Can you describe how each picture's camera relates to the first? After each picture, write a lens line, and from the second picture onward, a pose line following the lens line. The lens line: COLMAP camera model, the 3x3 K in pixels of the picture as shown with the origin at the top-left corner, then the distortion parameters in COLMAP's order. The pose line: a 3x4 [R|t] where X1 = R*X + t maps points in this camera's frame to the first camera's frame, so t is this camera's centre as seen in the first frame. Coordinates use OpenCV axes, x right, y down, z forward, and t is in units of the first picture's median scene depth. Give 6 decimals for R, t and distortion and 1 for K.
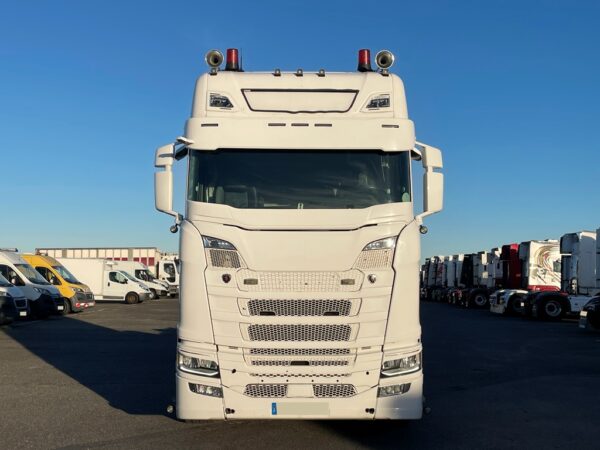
lens RADIAL K [[742.1, 0, 299.7], [0, 742.1, 227.3], [0, 0, 1]] dist [0.169270, 0.000000]
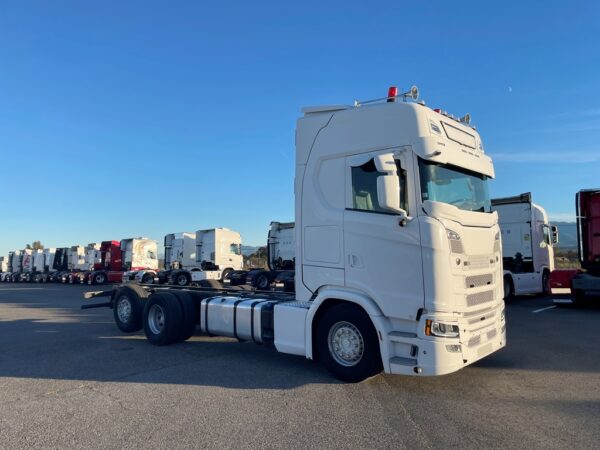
lens RADIAL K [[451.3, 0, 299.9], [0, 451.3, 222.5], [0, 0, 1]] dist [0.049902, -0.020673]
pose [[0.685080, 0.031413, 0.727790, -0.132562], [-0.017237, 0.999489, -0.026915, 0.003855], [-0.728264, 0.005895, 0.685271, 0.097885]]
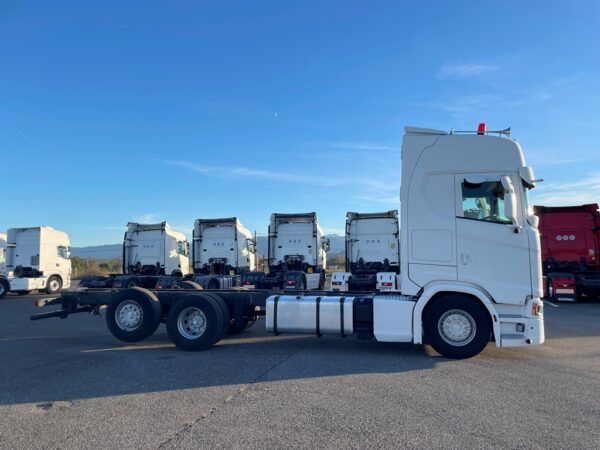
lens RADIAL K [[451.3, 0, 300.7], [0, 451.3, 223.6], [0, 0, 1]] dist [0.049902, -0.020673]
pose [[0.243075, 0.067327, 0.967668, -0.199581], [-0.045921, 0.997269, -0.057851, 0.010575], [-0.968920, -0.030374, 0.245503, 0.195837]]
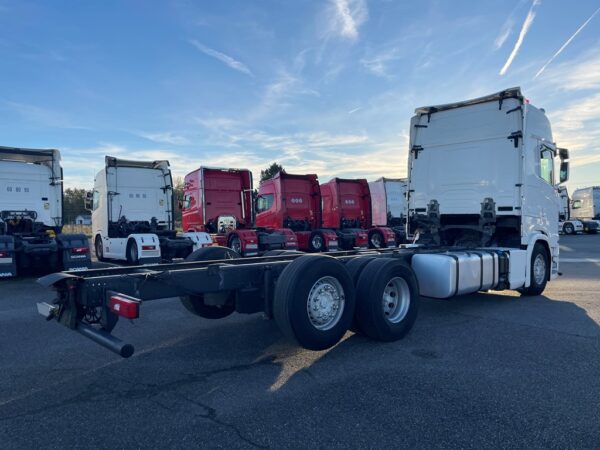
lens RADIAL K [[451.3, 0, 299.7], [0, 451.3, 222.0], [0, 0, 1]] dist [0.049902, -0.020673]
pose [[-0.669308, -0.007380, 0.742948, -0.103070], [-0.042417, 0.998699, -0.028293, 0.024969], [-0.741773, -0.050450, -0.668751, 0.386270]]
